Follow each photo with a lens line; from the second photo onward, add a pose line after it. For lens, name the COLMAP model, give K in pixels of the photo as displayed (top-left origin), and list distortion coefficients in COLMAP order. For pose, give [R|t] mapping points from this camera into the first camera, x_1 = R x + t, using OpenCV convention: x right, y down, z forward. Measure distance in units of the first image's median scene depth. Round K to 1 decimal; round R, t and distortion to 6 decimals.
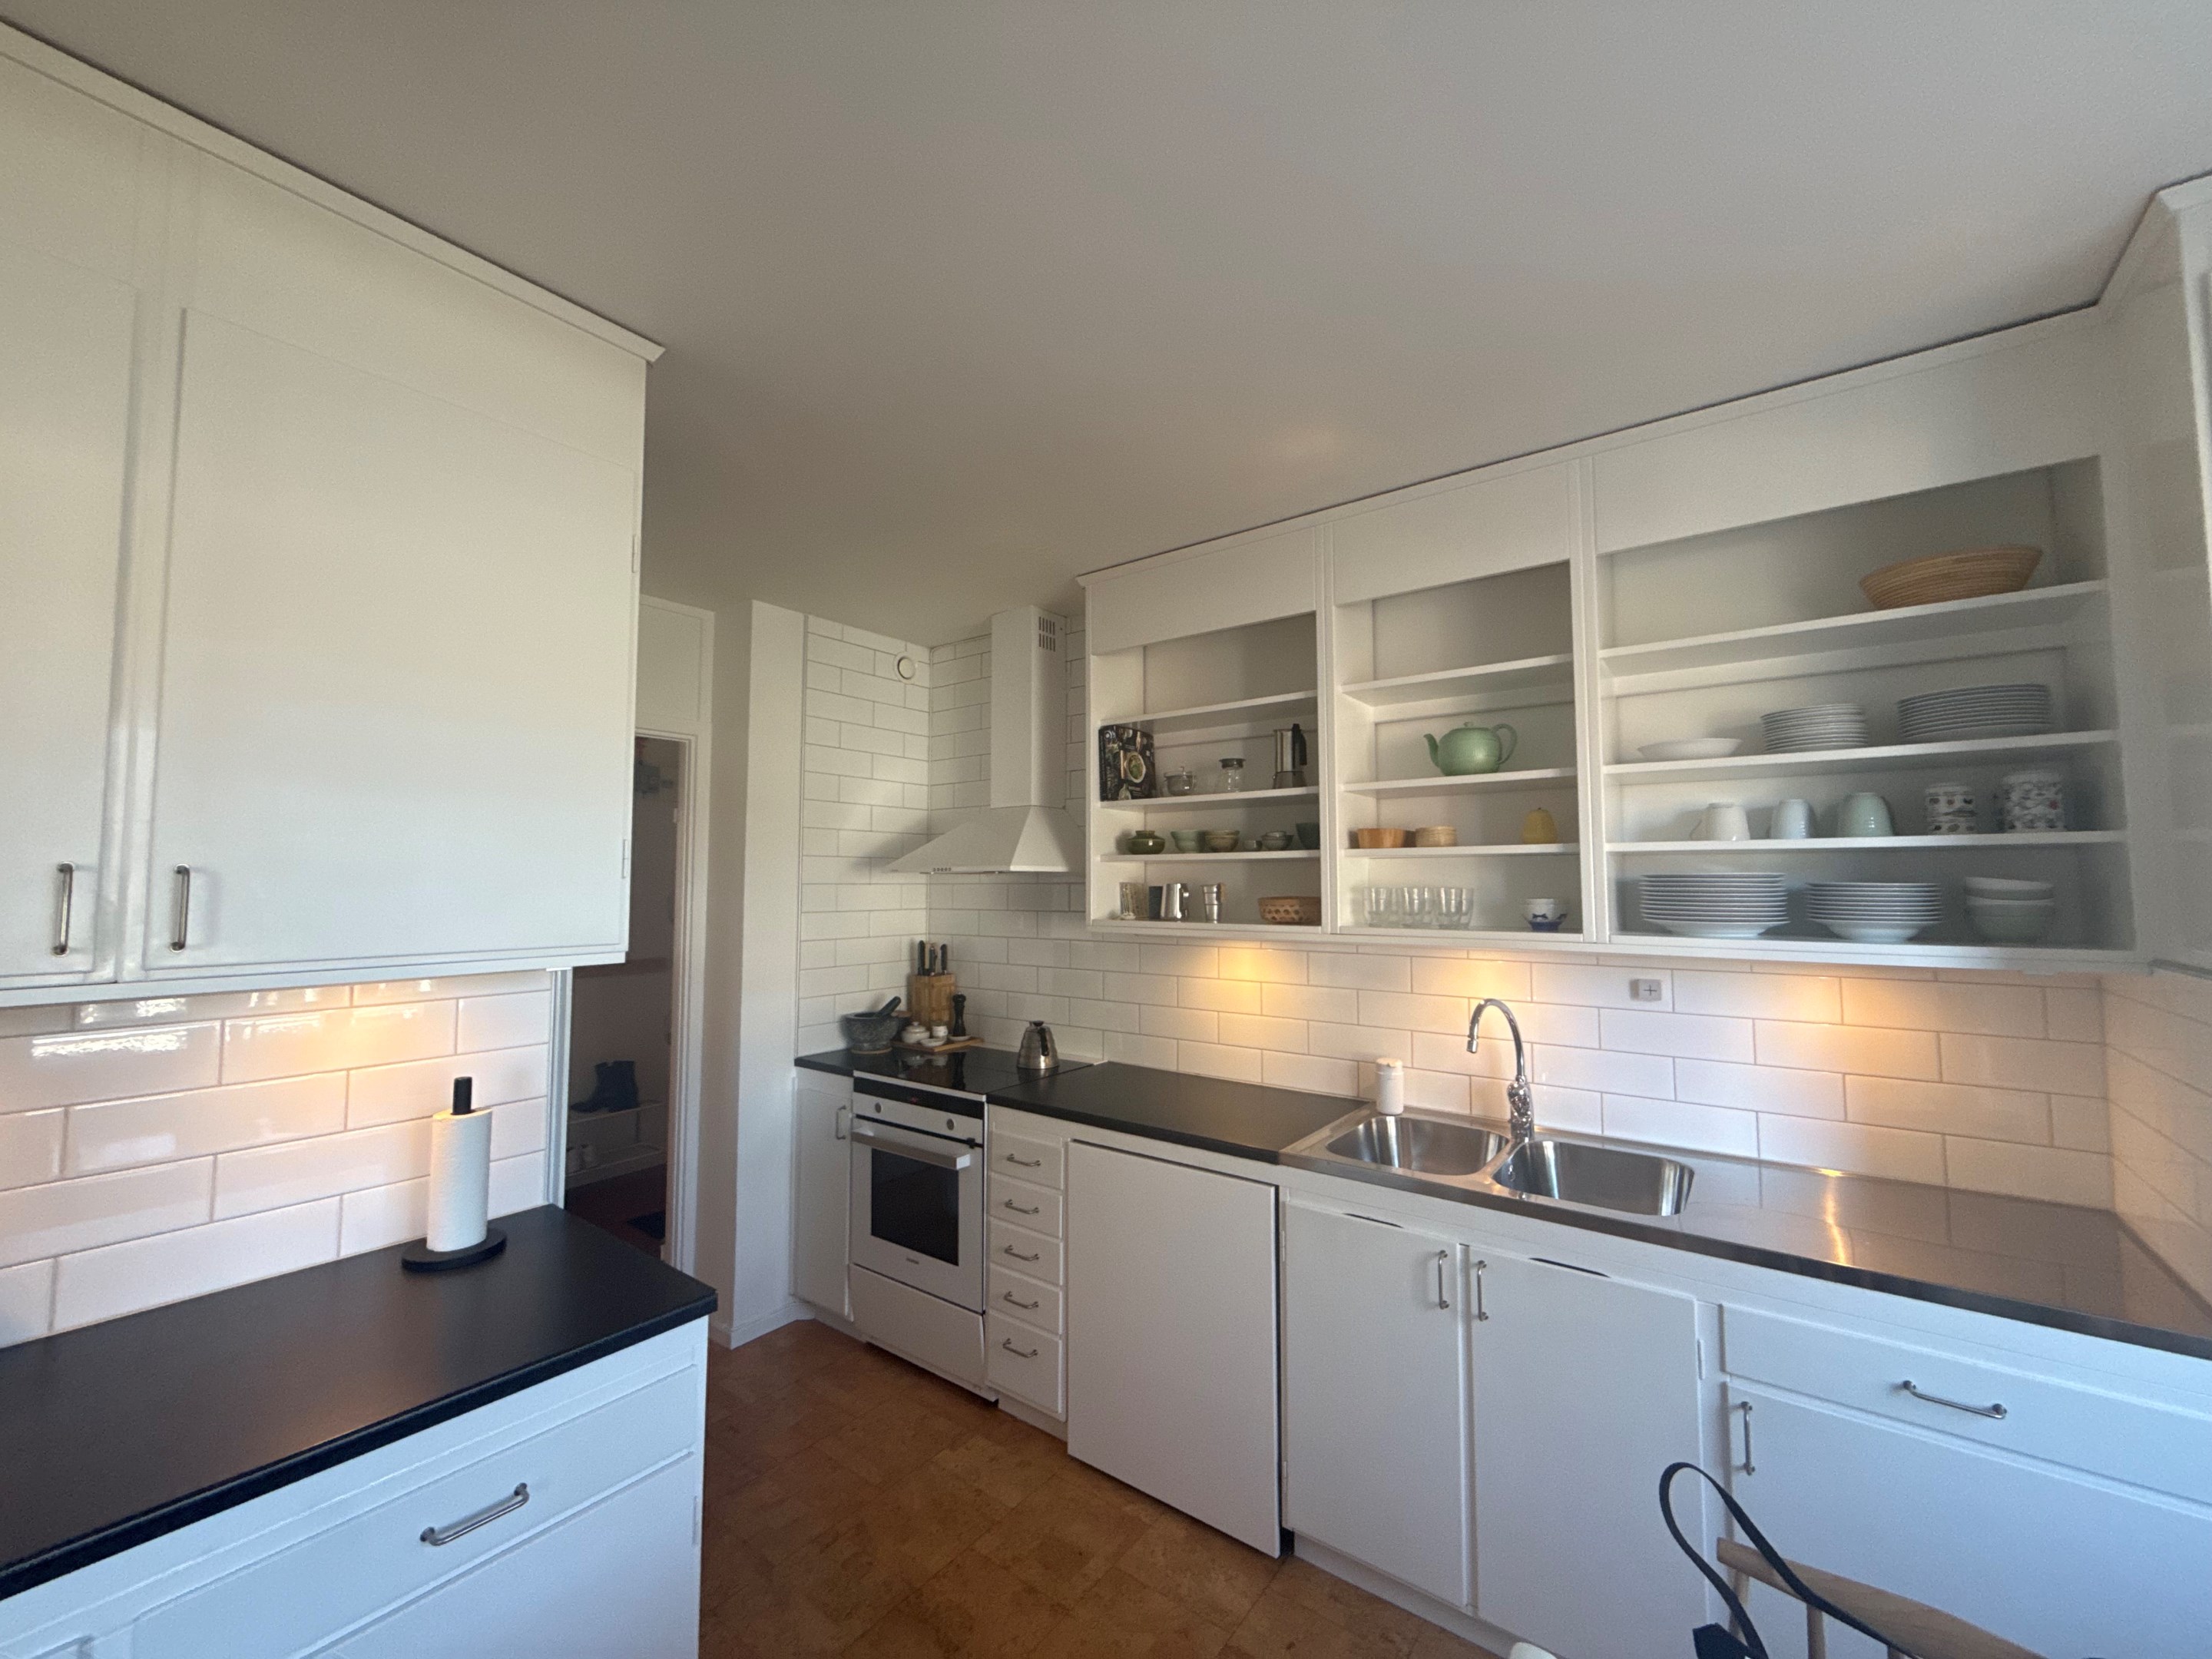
lens RADIAL K [[873.7, 0, 1104.8], [0, 873.7, 831.4], [0, 0, 1]] dist [0.000323, 0.000158]
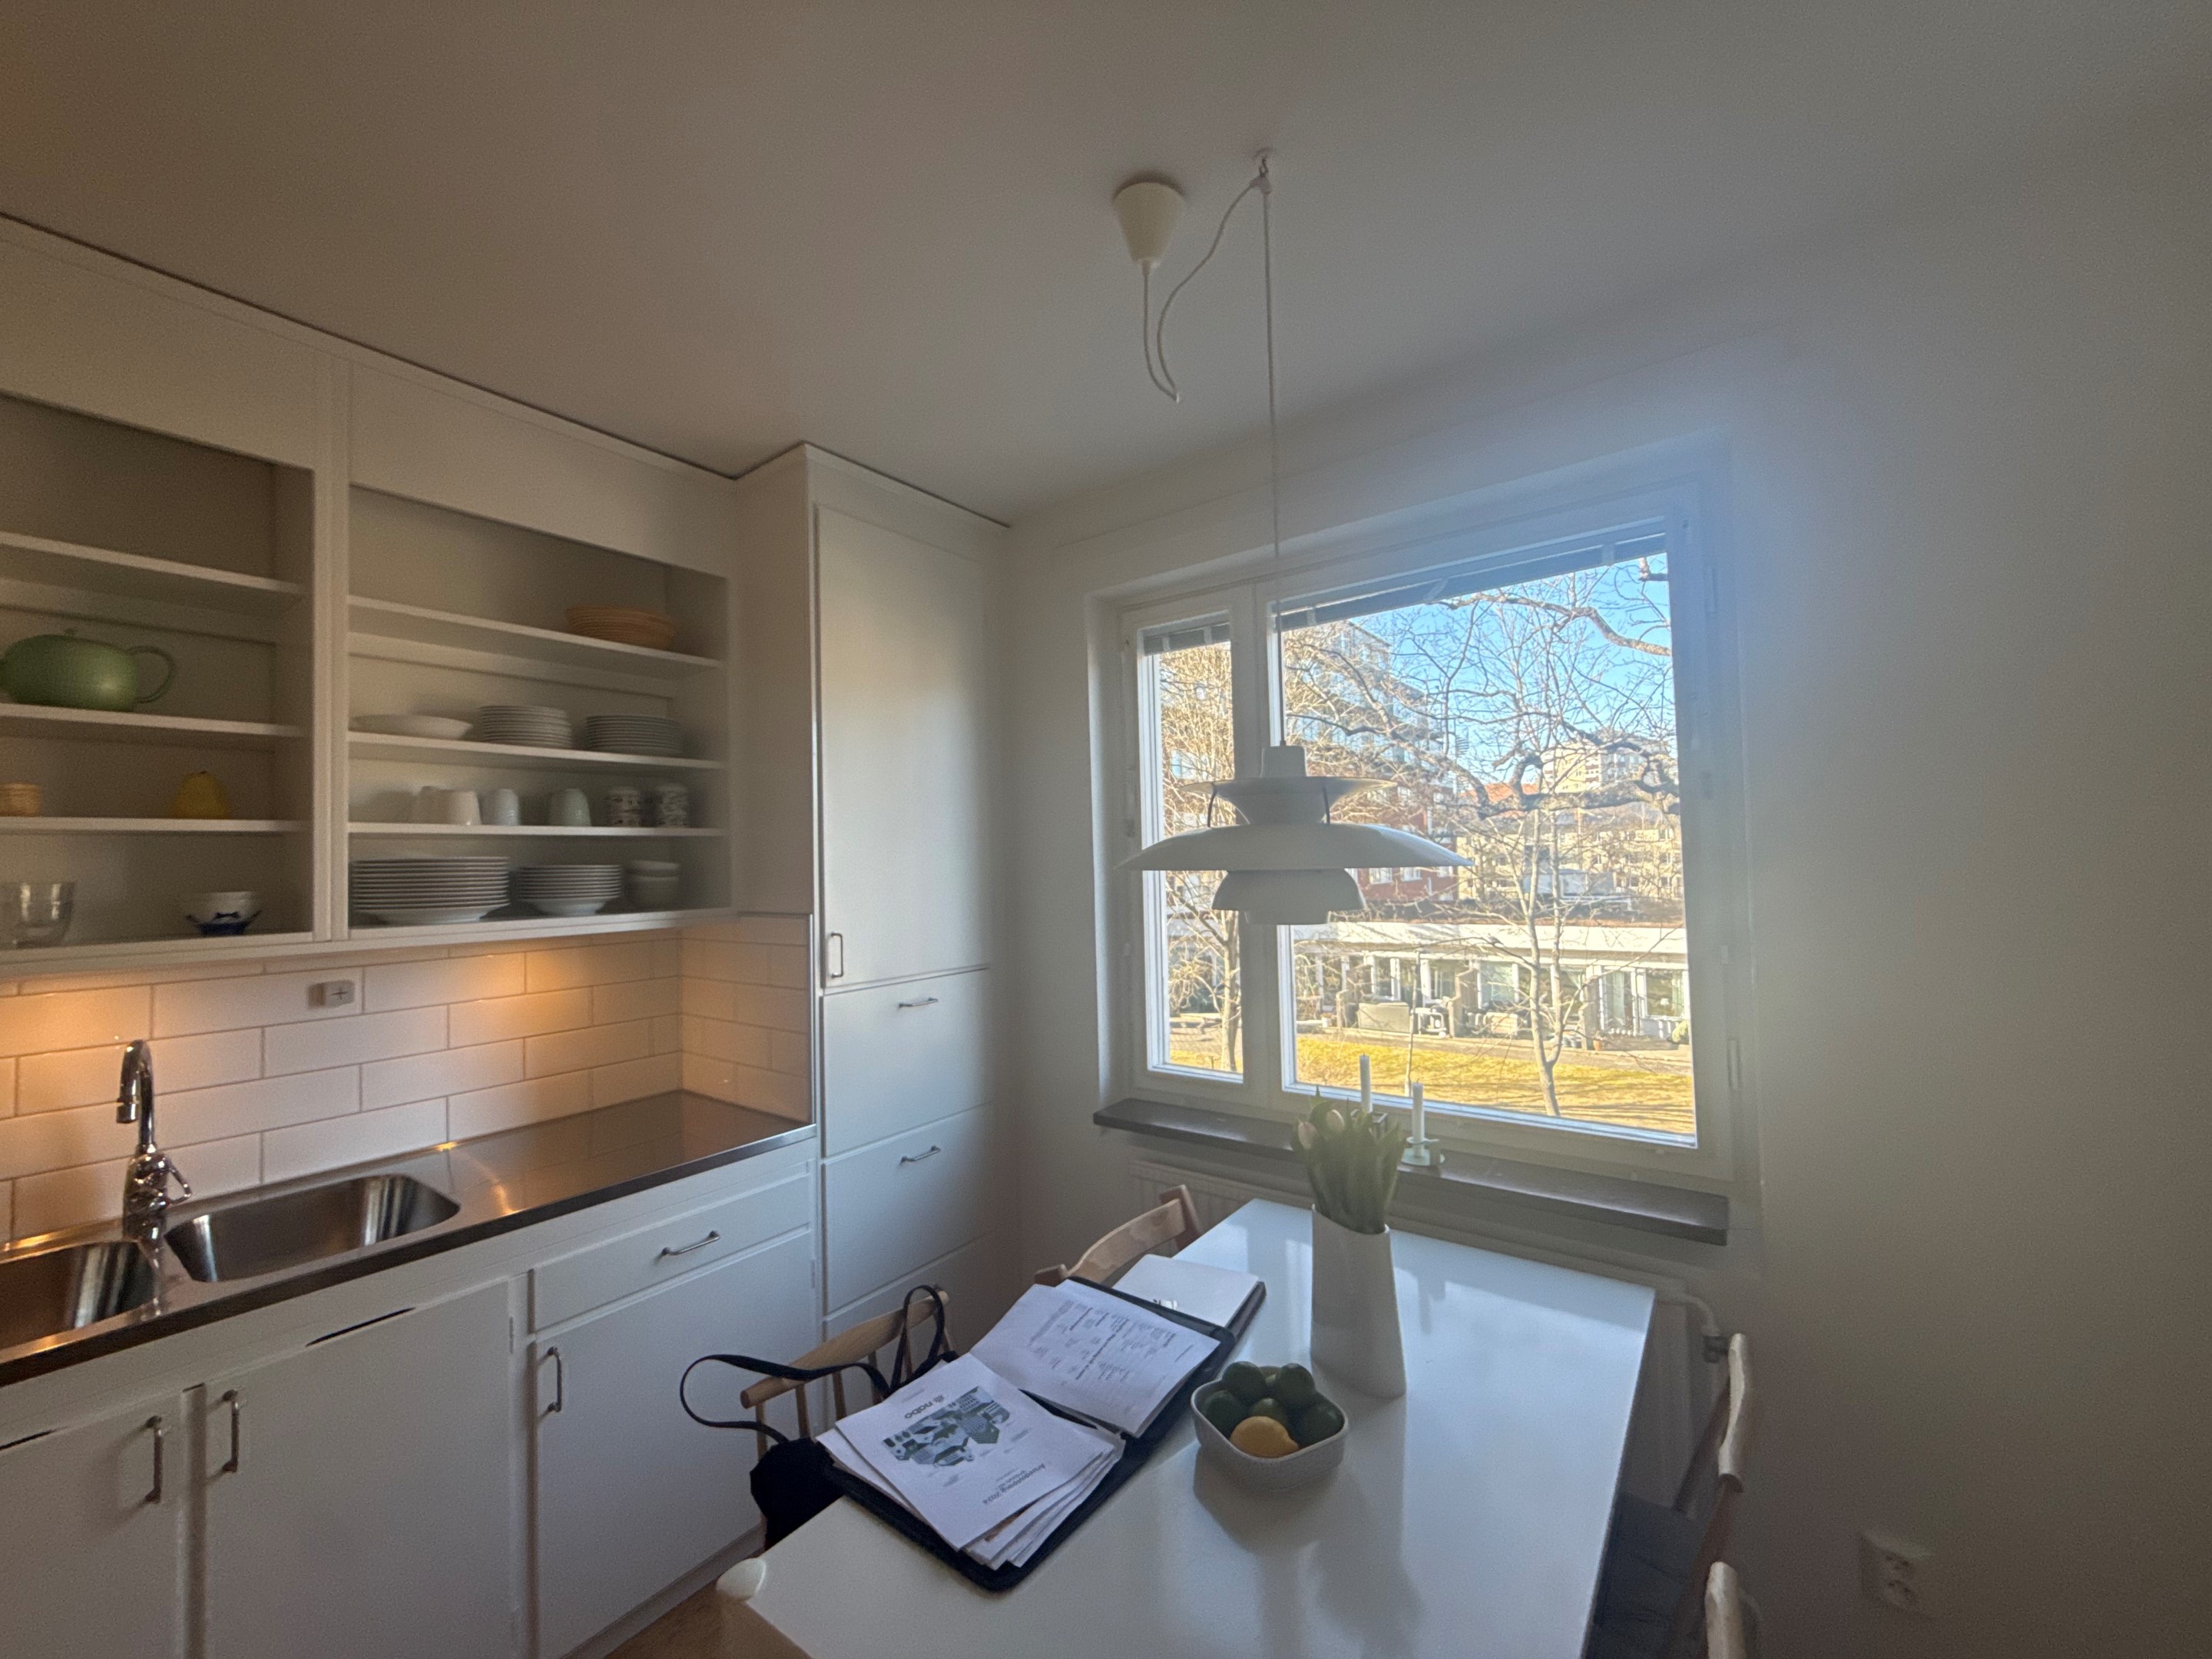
lens RADIAL K [[873.7, 0, 1104.8], [0, 873.7, 831.4], [0, 0, 1]] dist [0.000323, 0.000158]
pose [[-0.000733, 0.034290, 0.999412, -0.283181], [-0.035393, 0.998785, -0.034294, 0.026118], [-0.999373, -0.035397, 0.000482, 0.269801]]
